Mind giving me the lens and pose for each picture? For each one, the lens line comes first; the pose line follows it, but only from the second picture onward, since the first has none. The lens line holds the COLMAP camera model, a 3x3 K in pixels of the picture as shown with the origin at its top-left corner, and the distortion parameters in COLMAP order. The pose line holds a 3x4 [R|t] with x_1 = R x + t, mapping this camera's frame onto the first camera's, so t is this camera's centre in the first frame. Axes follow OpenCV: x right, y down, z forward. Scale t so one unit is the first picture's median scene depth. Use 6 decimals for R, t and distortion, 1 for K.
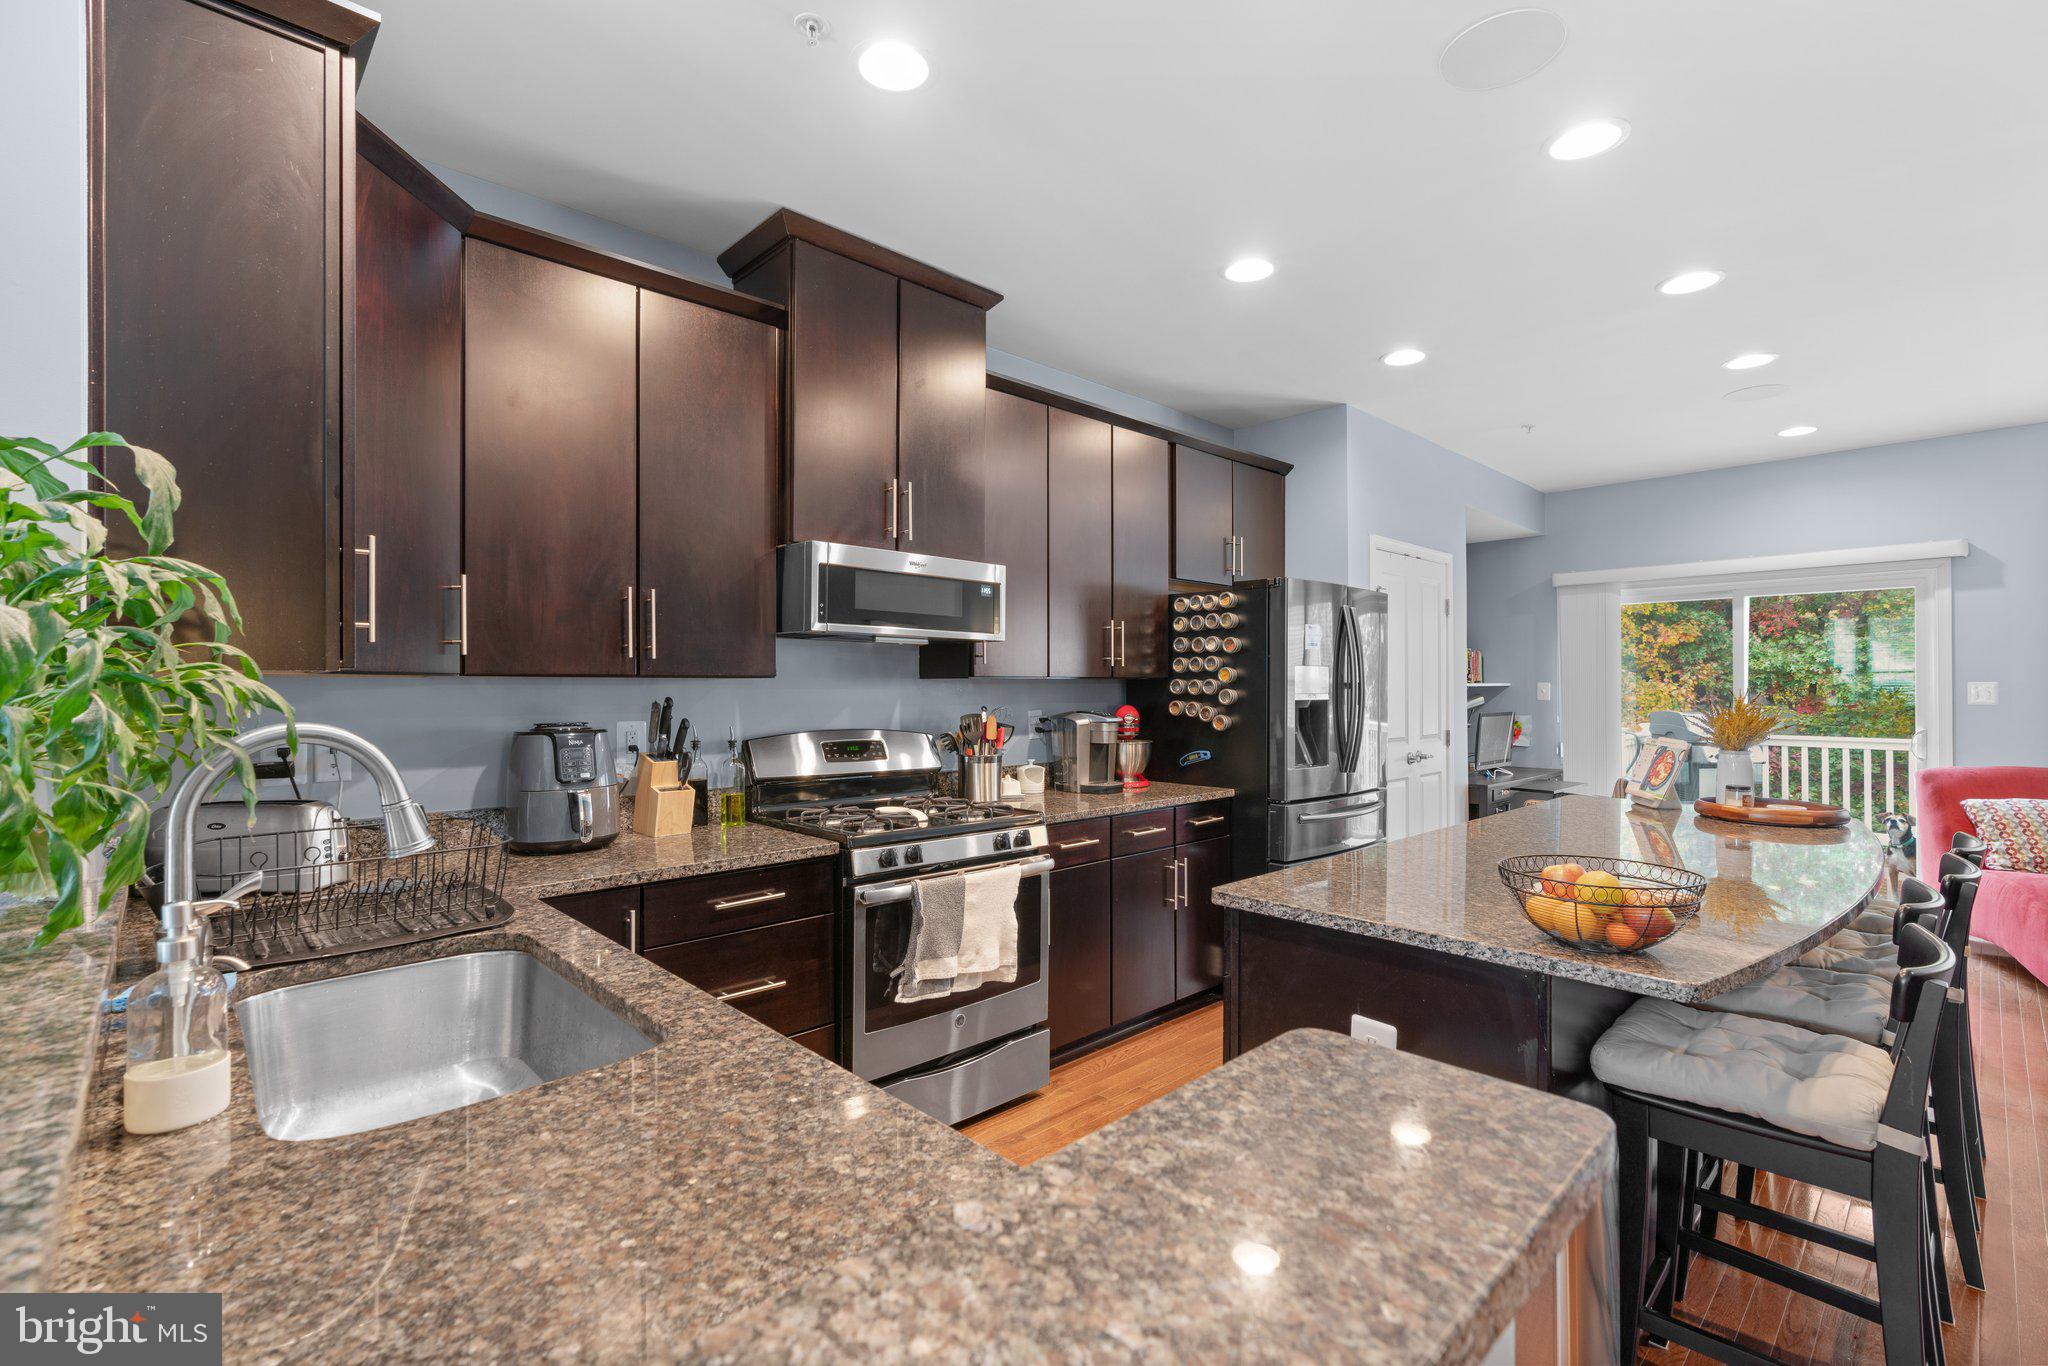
lens RADIAL K [[922.5, 0, 1028.9], [0, 922.5, 679.2], [0, 0, 1]] dist [-0.012798, 0.006020]
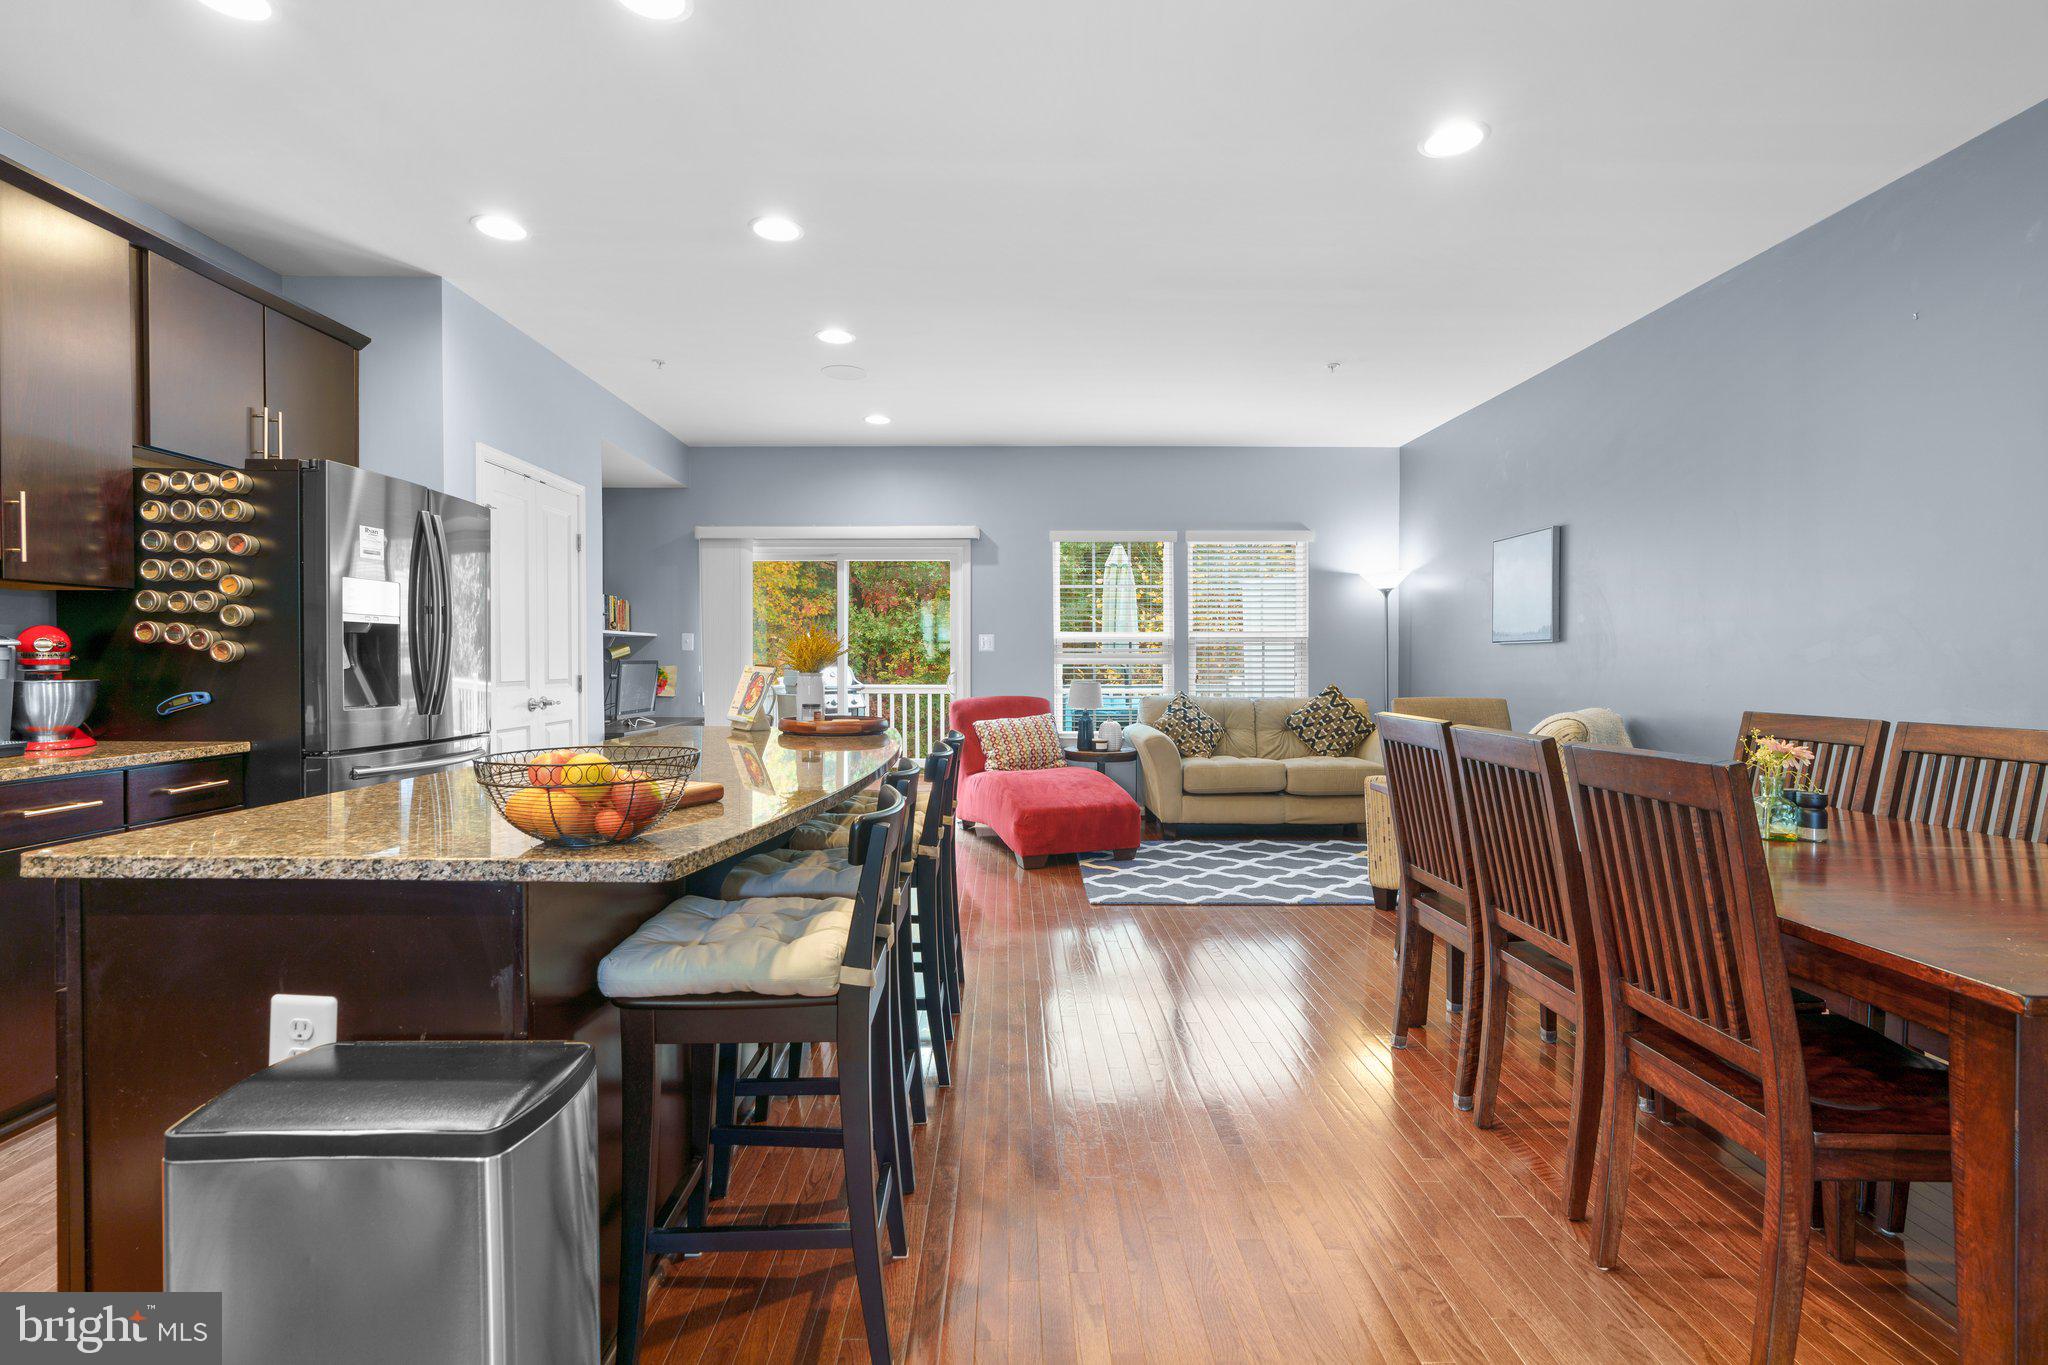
lens RADIAL K [[922.5, 0, 1020.4], [0, 922.5, 683.2], [0, 0, 1]] dist [-0.012798, 0.006020]
pose [[0.680792, -0.014290, 0.732338, 0.117173], [-0.009636, 0.999548, 0.028461, 0.050699], [-0.732414, -0.026433, 0.680347, 0.056330]]
